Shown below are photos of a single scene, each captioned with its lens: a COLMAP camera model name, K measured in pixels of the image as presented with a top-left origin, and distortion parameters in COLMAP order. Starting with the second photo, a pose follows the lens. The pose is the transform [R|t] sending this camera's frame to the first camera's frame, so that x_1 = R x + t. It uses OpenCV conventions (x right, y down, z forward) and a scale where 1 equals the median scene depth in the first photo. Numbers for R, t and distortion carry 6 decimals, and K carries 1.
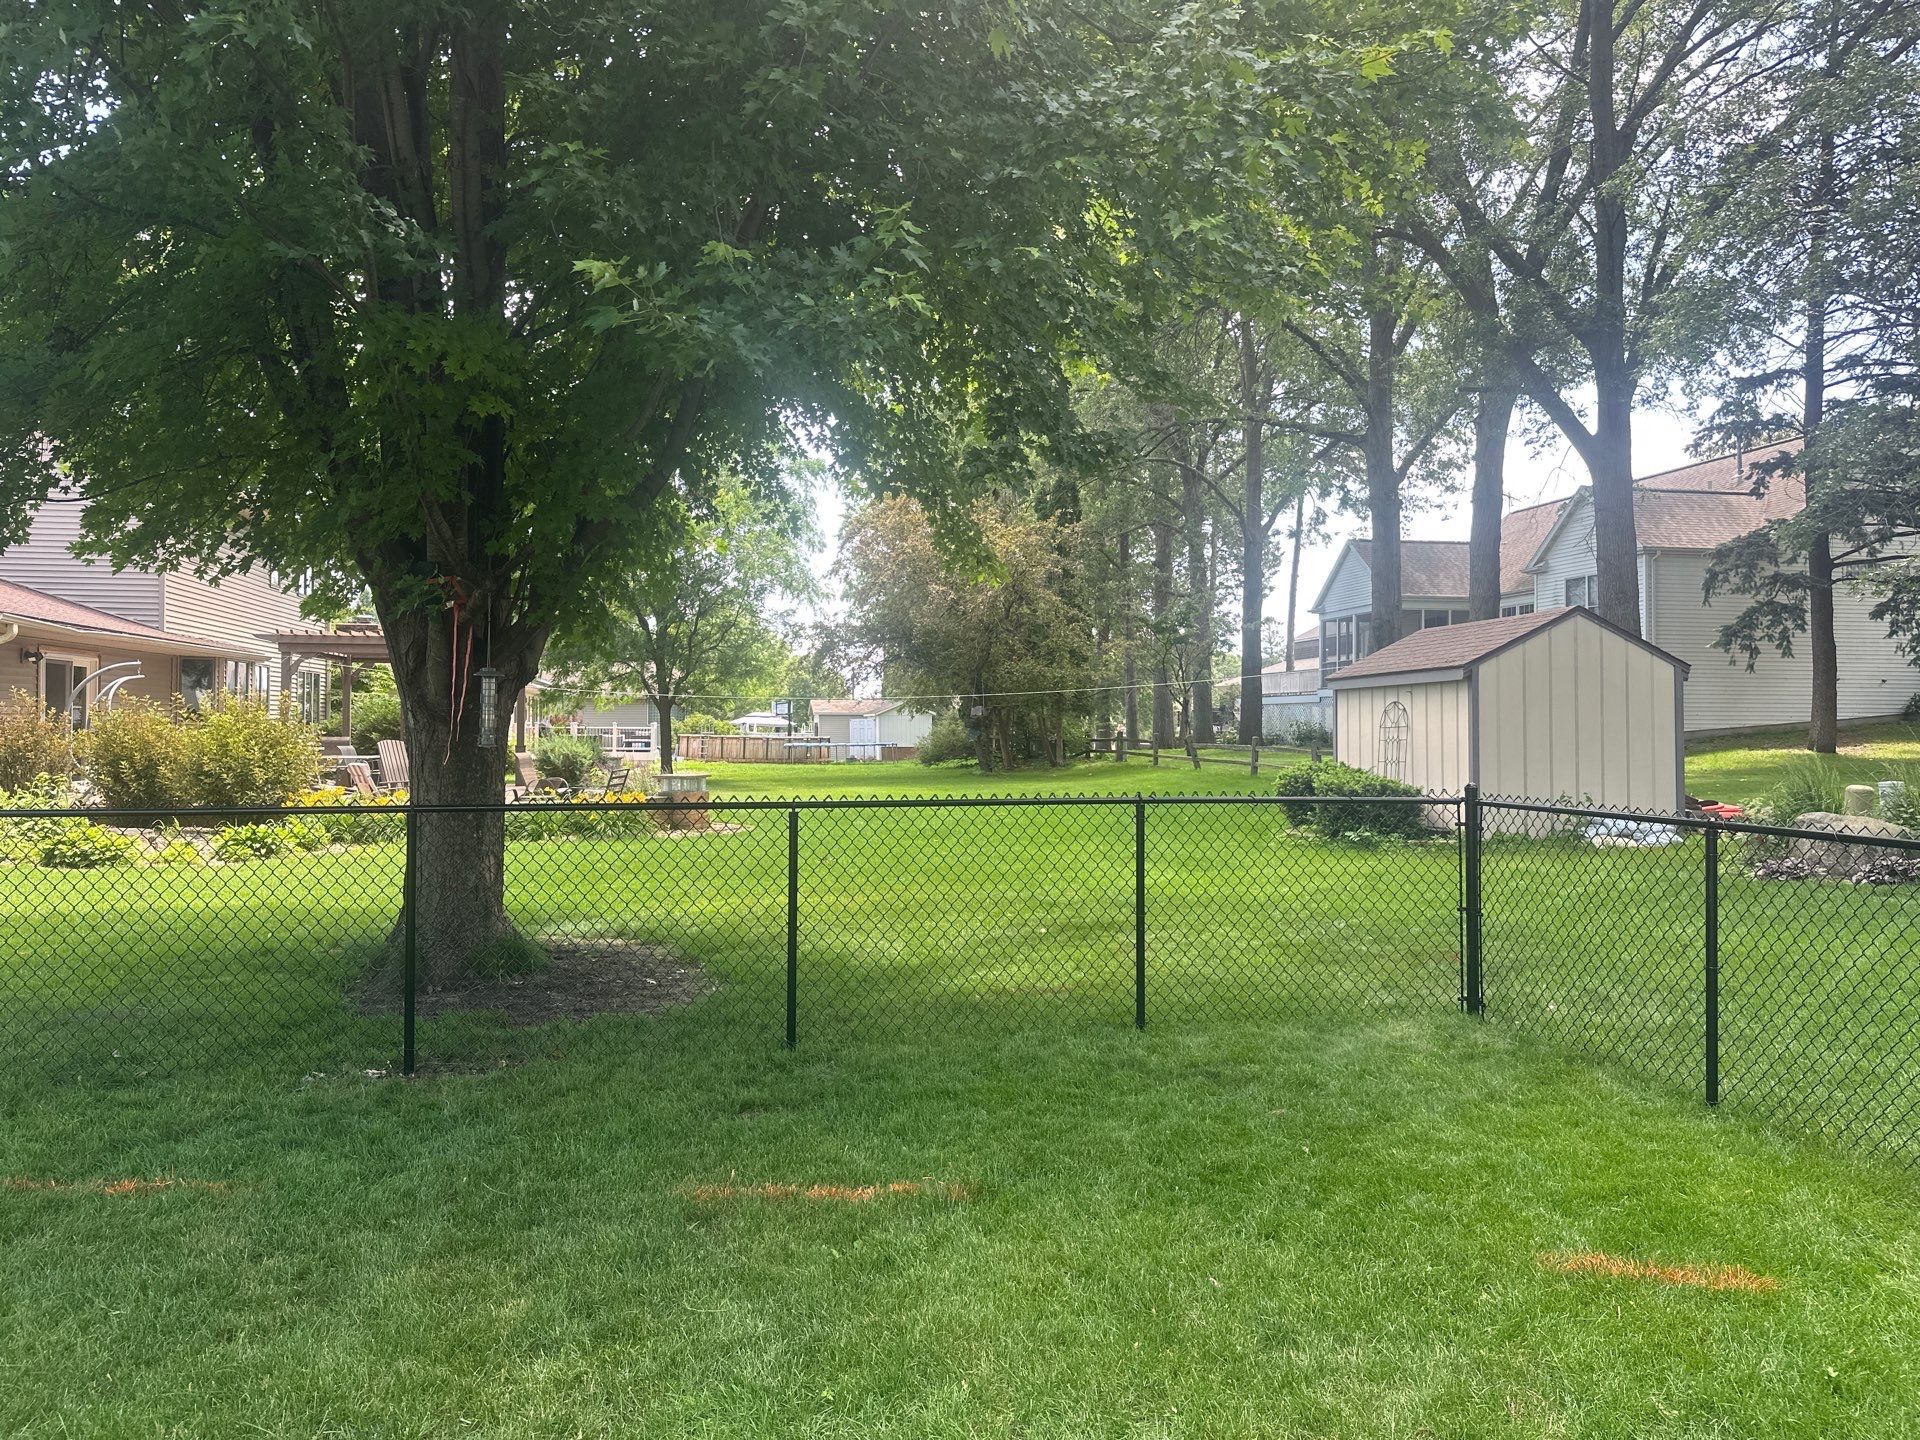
lens RADIAL K [[1341.0, 0, 936.0], [0, 1341.0, 713.2], [0, 0, 1]] dist [0.053539, -0.070052]
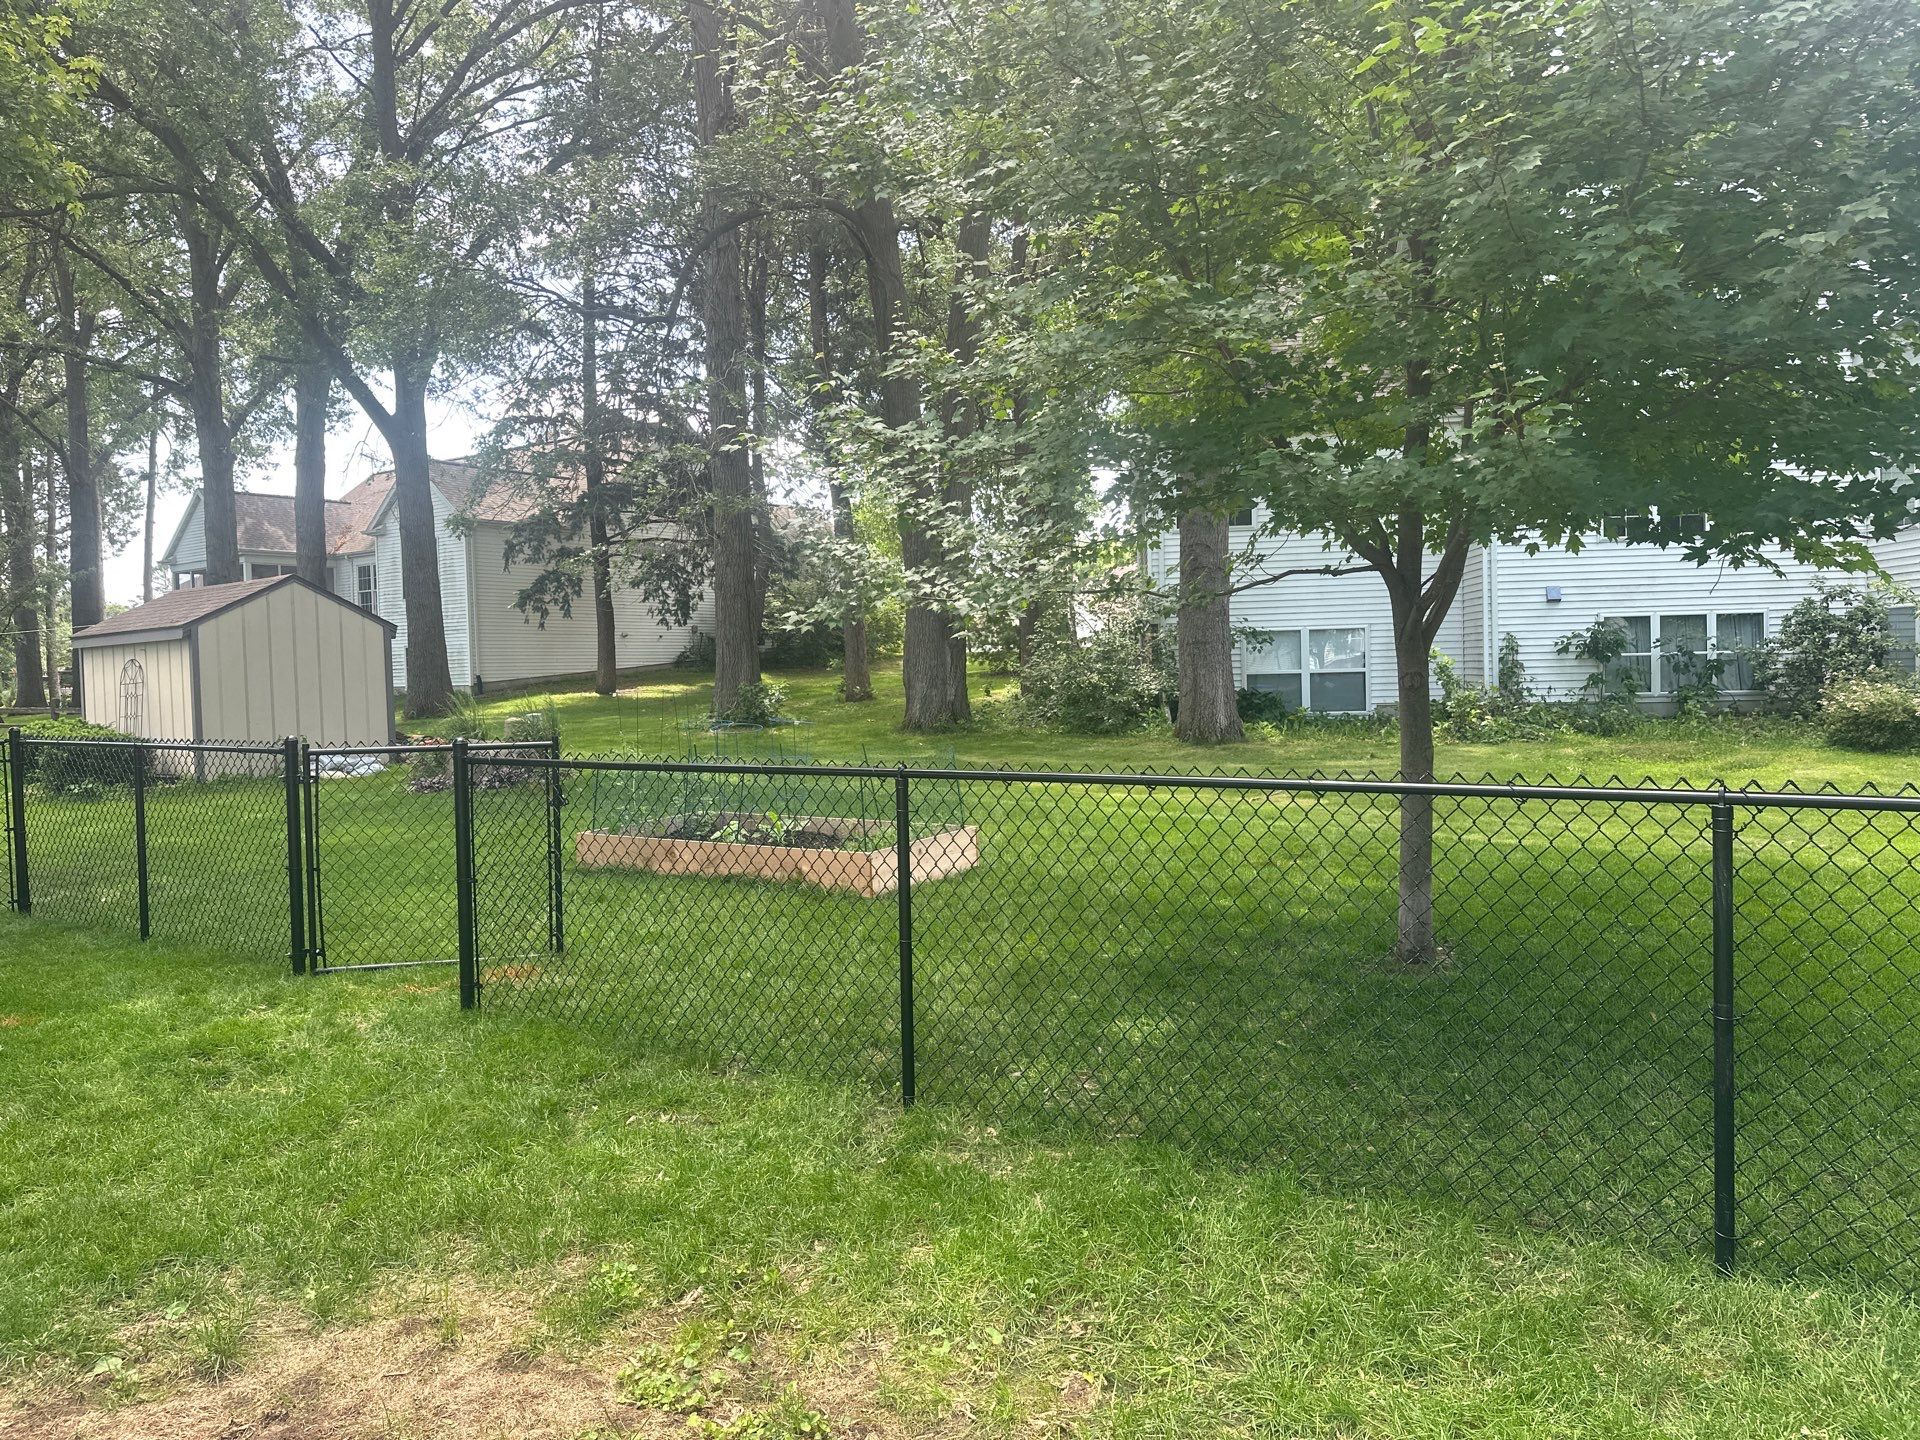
lens RADIAL K [[1341.0, 0, 969.1], [0, 1341.0, 718.8], [0, 0, 1]] dist [0.053539, -0.070052]
pose [[0.717227, -0.044733, 0.695403, 0.039320], [0.018043, 0.998795, 0.045640, 0.000829], [-0.696606, -0.020187, 0.717170, -0.123854]]
